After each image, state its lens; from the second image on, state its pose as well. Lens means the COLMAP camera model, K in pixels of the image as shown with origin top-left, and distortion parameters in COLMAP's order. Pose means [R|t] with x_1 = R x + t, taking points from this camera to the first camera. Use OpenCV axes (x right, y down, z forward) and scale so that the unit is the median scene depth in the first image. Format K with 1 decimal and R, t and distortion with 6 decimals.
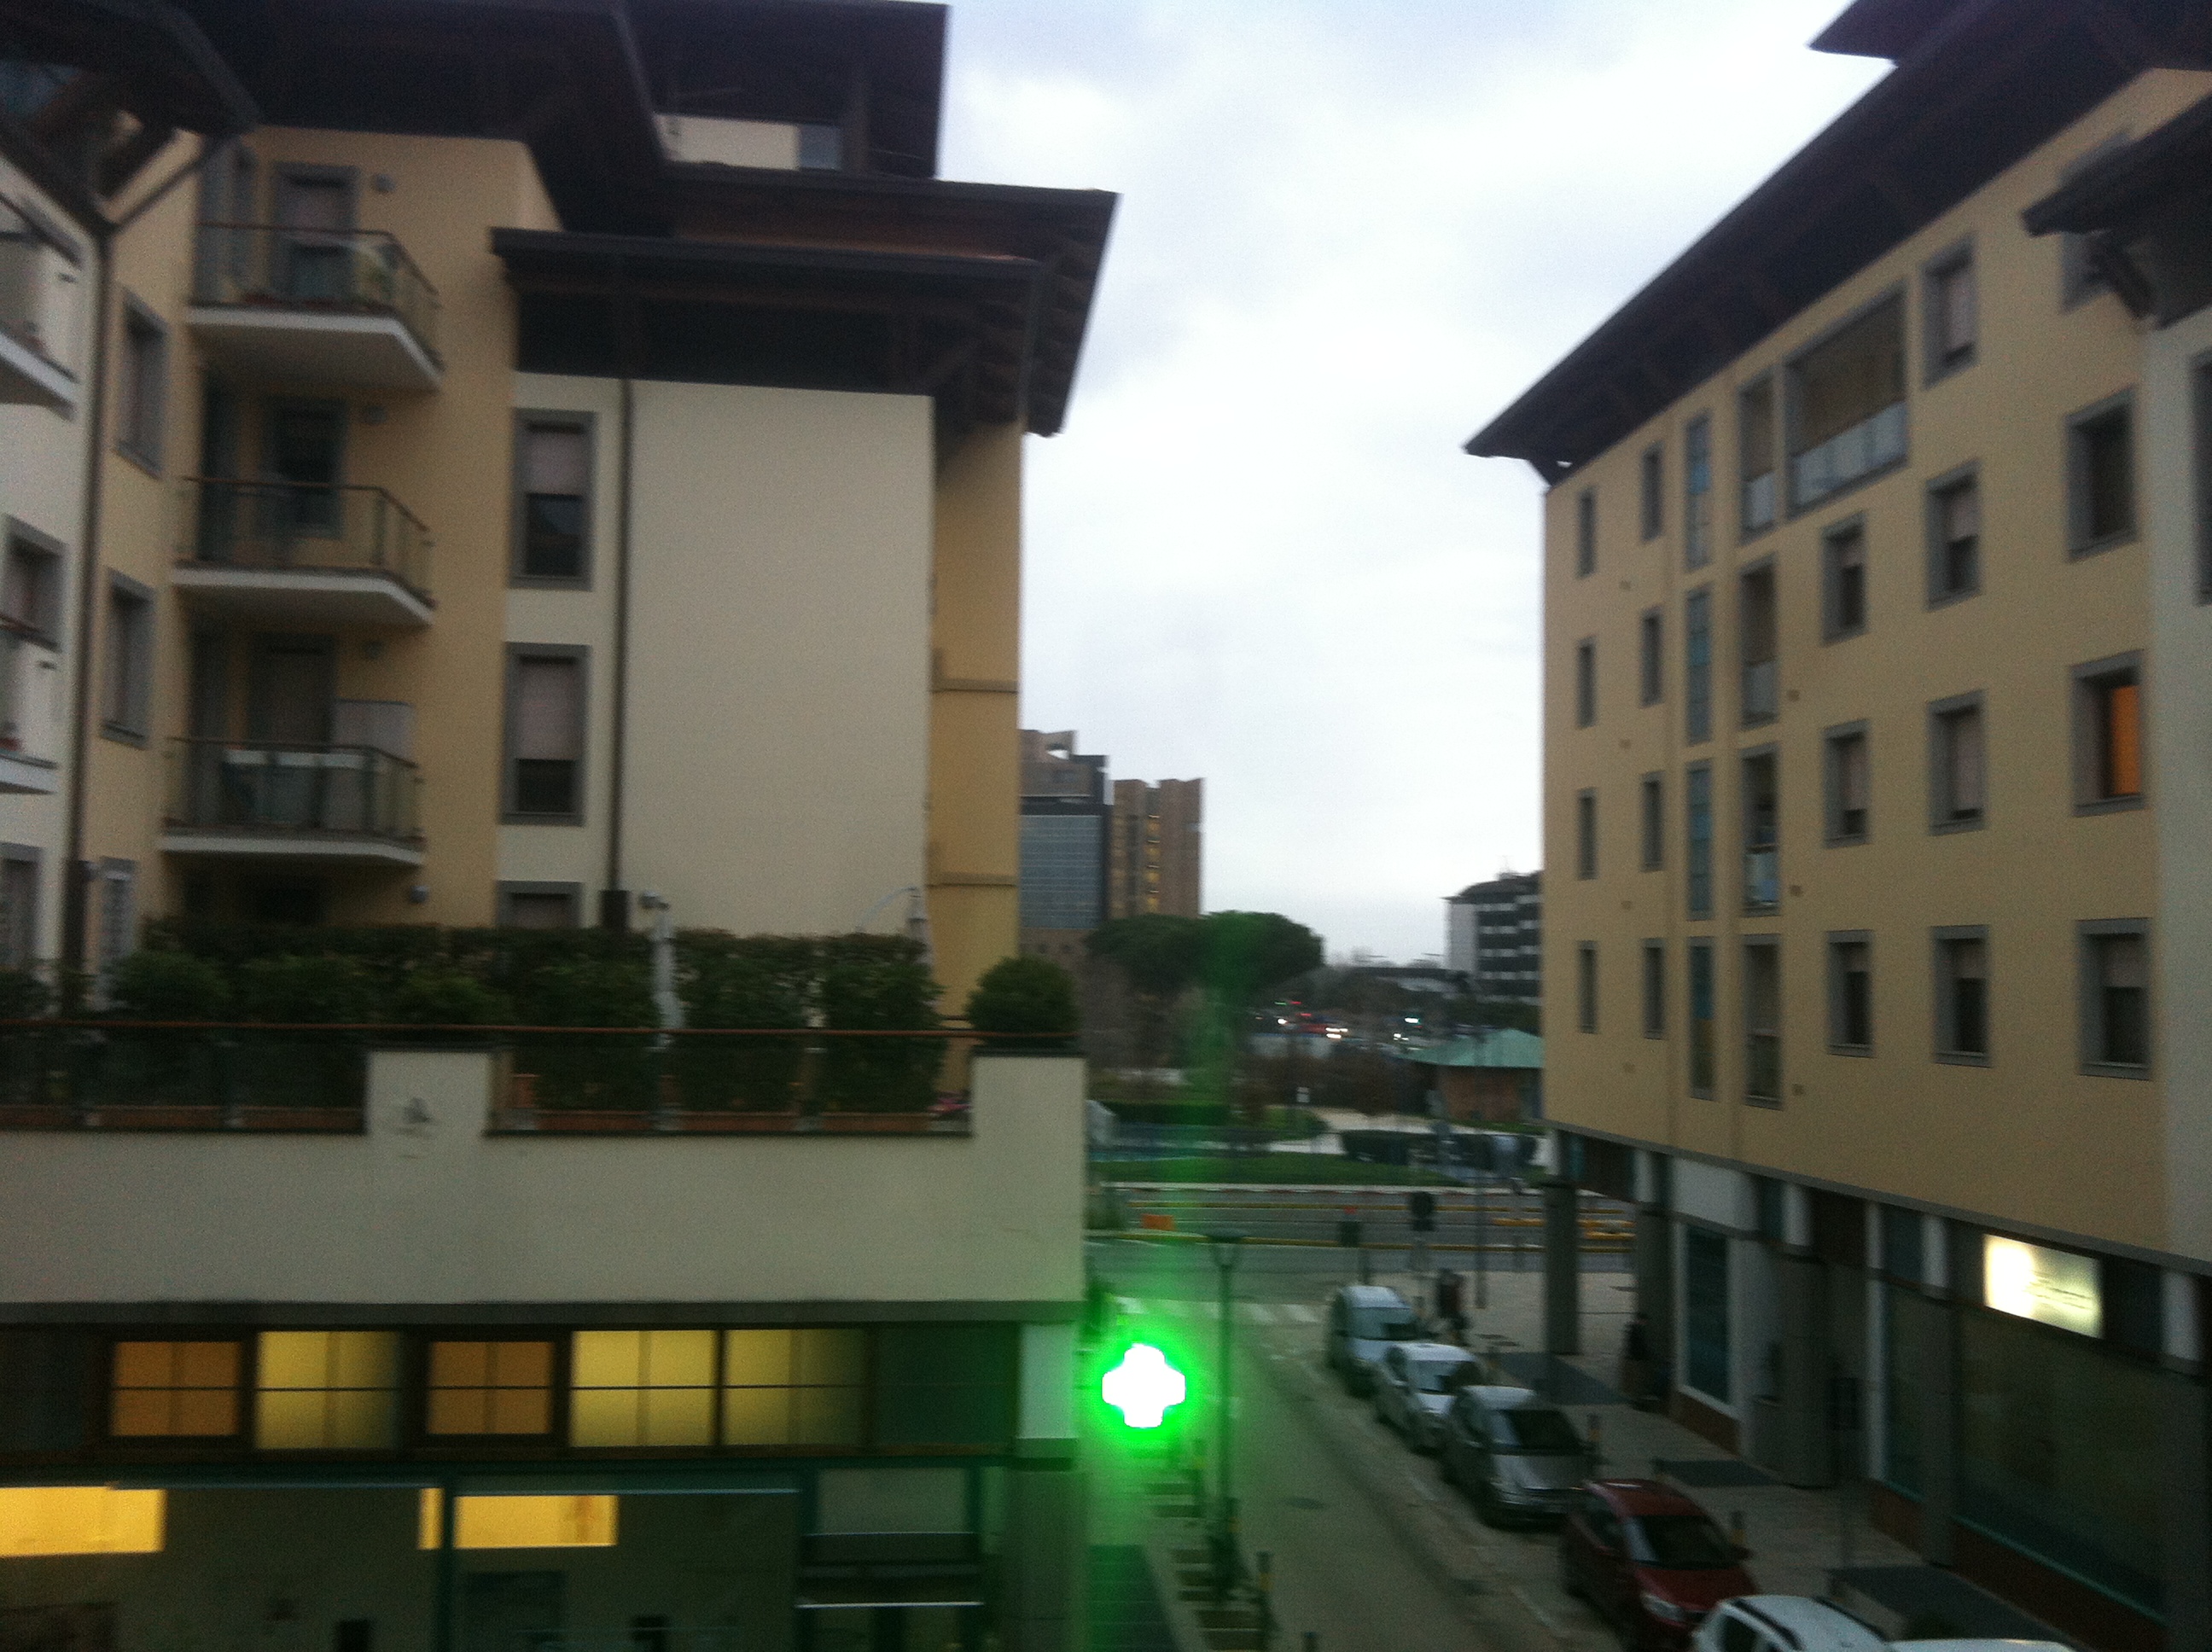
lens RADIAL K [[2152.4, 0, 1090.0], [0, 2152.4, 829.3], [0, 0, 1]] dist [0.112142, 0.000000]
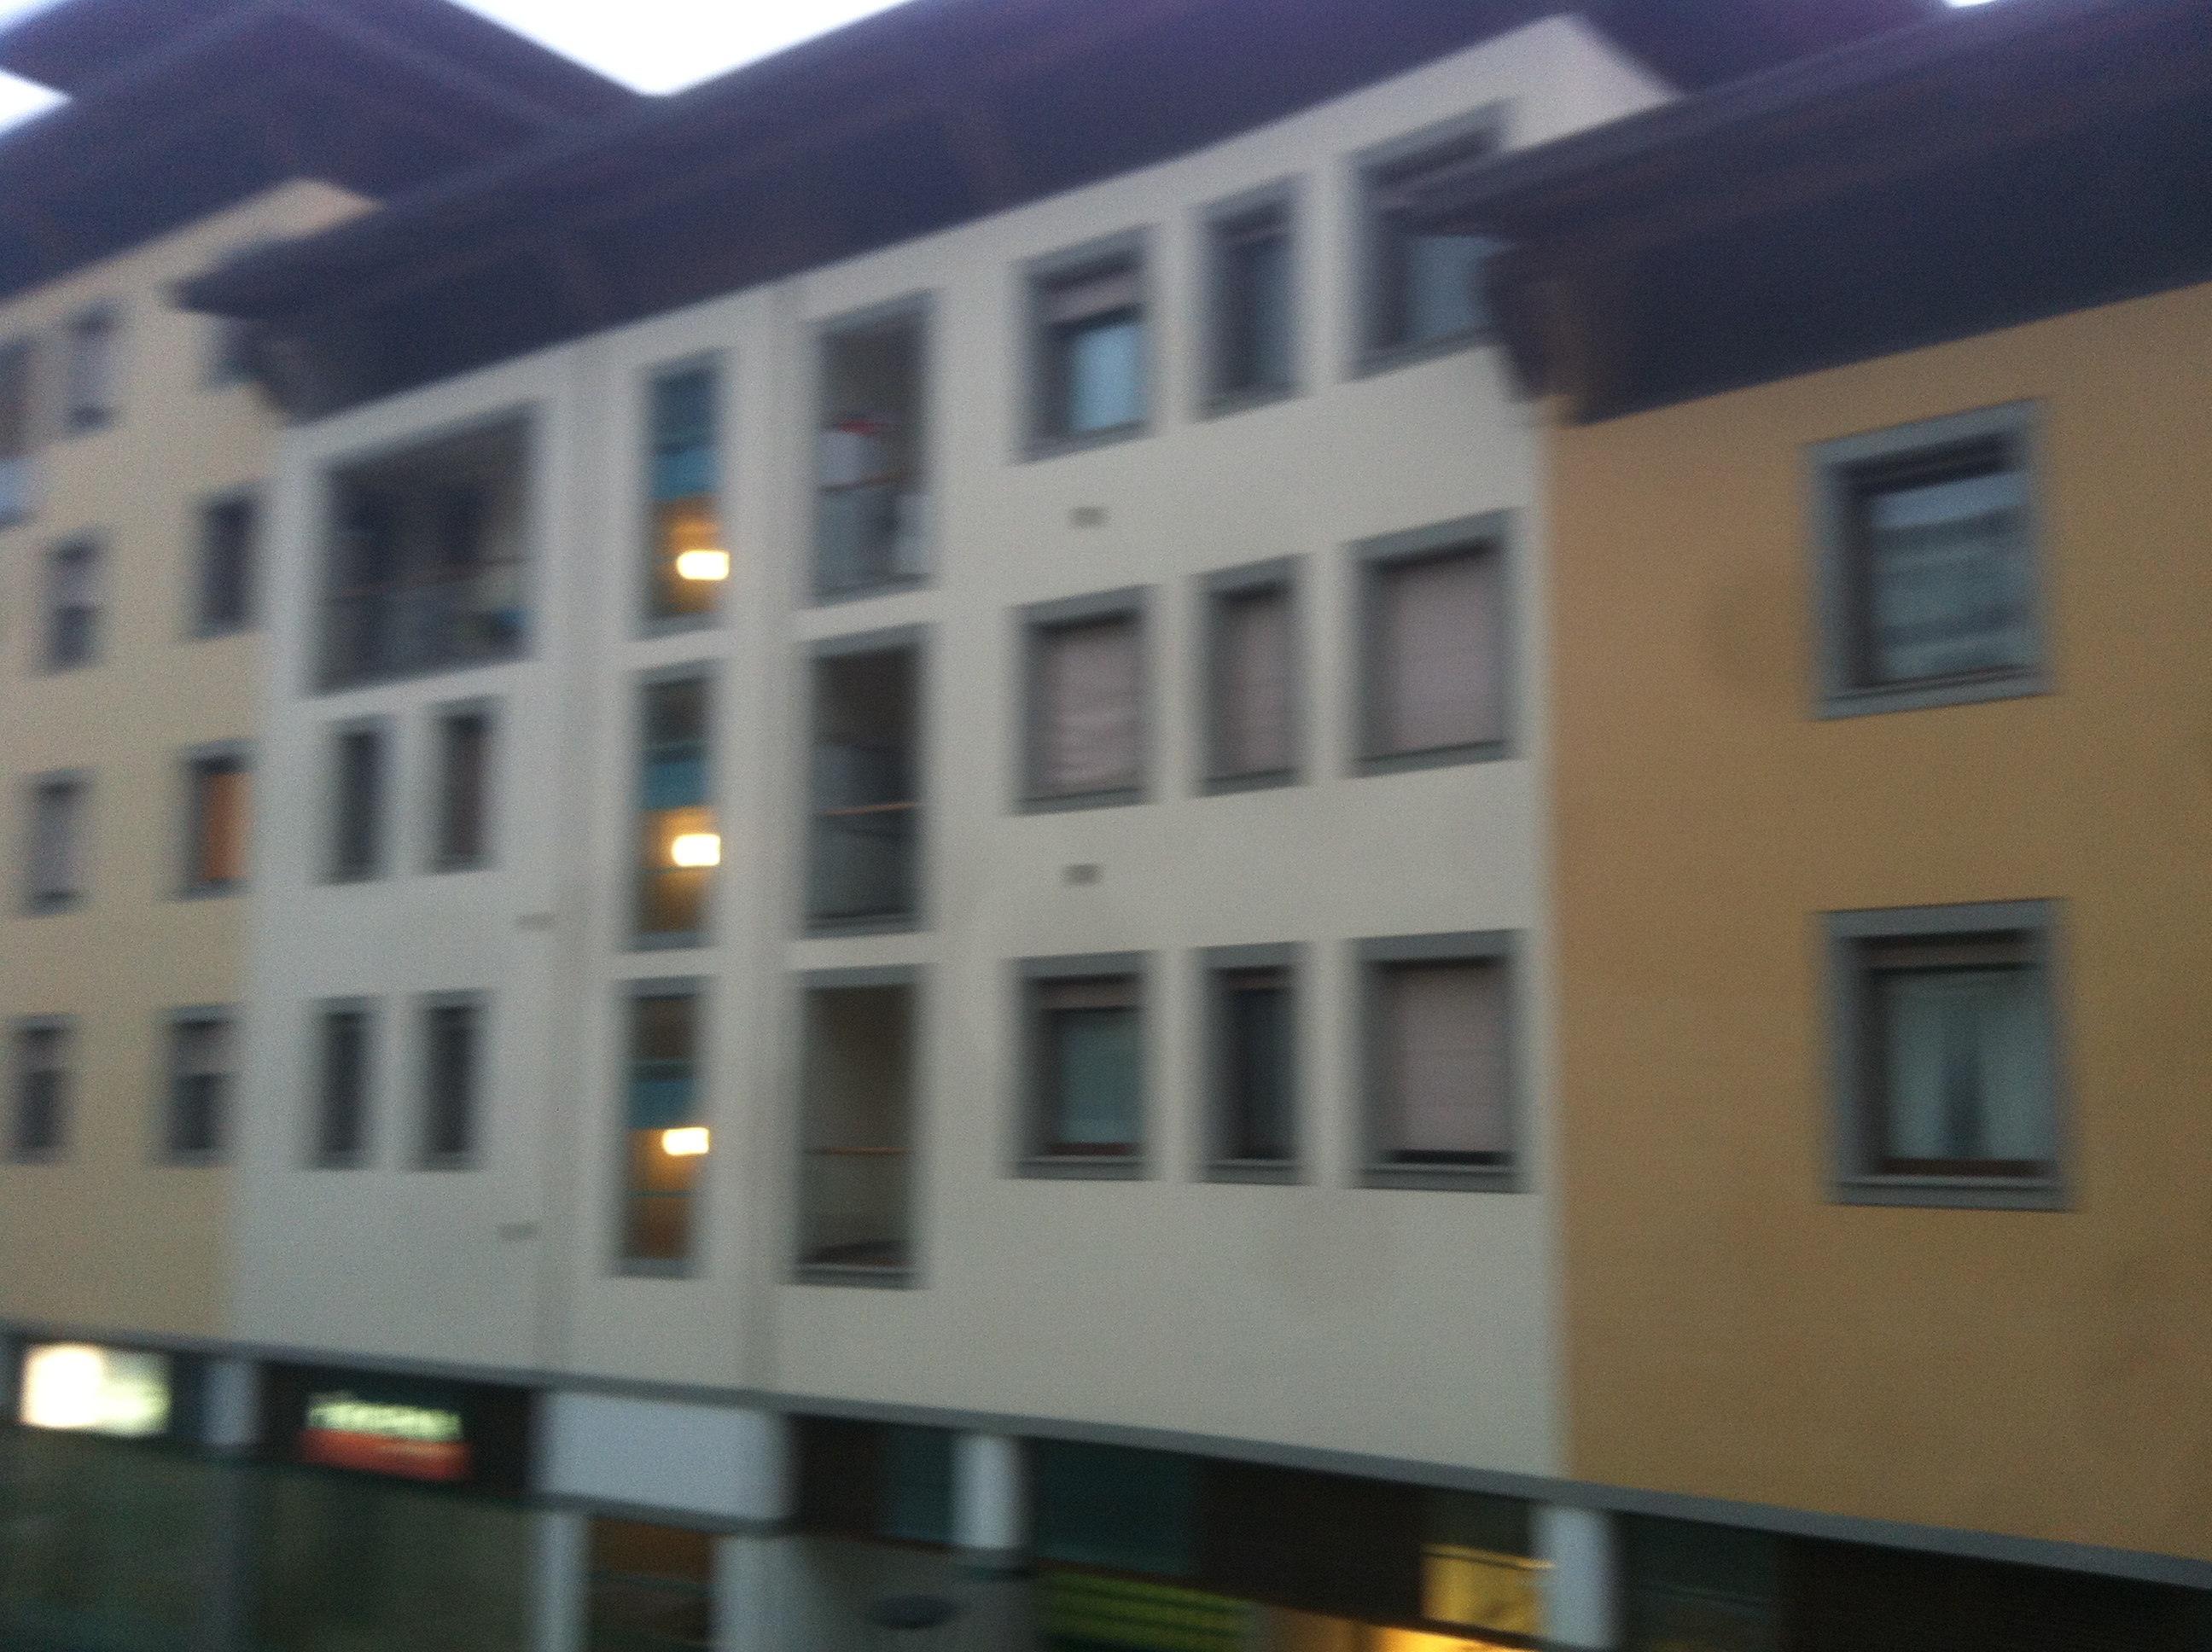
lens RADIAL K [[2152.4, 0, 1124.0], [0, 2152.4, 800.4], [0, 0, 1]] dist [0.112142, 0.000000]
pose [[0.672182, 0.065399, 0.737491, -0.057174], [-0.026237, 0.997570, -0.064549, 0.041794], [-0.739920, 0.024039, 0.672265, 0.622504]]
